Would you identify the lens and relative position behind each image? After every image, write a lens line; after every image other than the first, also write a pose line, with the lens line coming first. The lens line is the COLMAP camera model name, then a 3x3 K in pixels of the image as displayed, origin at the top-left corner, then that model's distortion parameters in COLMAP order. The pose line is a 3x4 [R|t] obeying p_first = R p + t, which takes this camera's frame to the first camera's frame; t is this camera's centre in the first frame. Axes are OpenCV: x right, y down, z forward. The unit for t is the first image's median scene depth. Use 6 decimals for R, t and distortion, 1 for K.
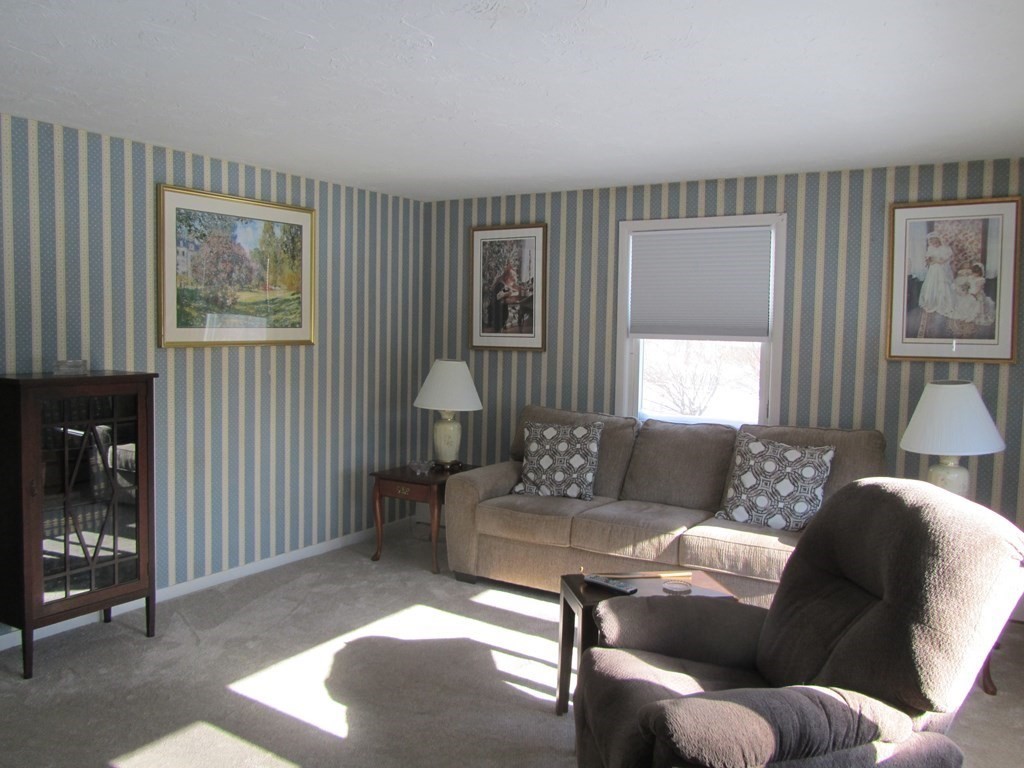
lens RADIAL K [[848.1, 0, 515.5], [0, 848.1, 387.9], [0, 0, 1]] dist [-0.035737, -0.005481]
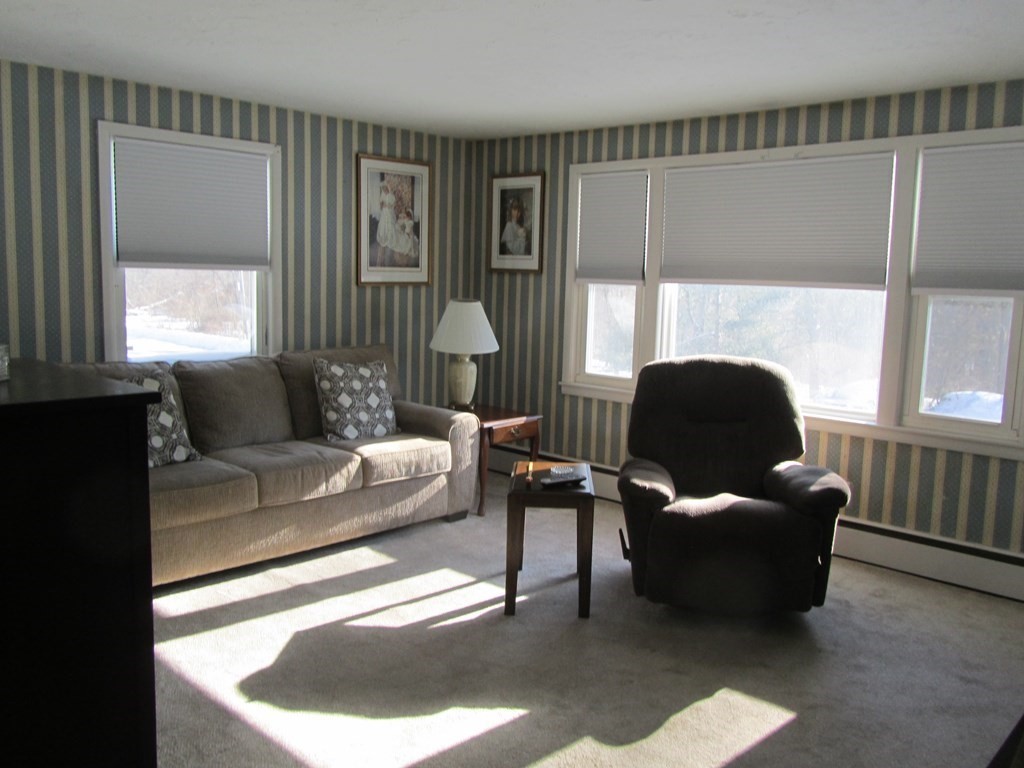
lens RADIAL K [[848.1, 0, 515.7], [0, 848.1, 380.5], [0, 0, 1]] dist [-0.035737, -0.005481]
pose [[0.205239, -0.137389, 0.969021, -0.728665], [0.041672, 0.990427, 0.131598, -0.050303], [-0.977824, 0.013372, 0.208999, 0.555493]]
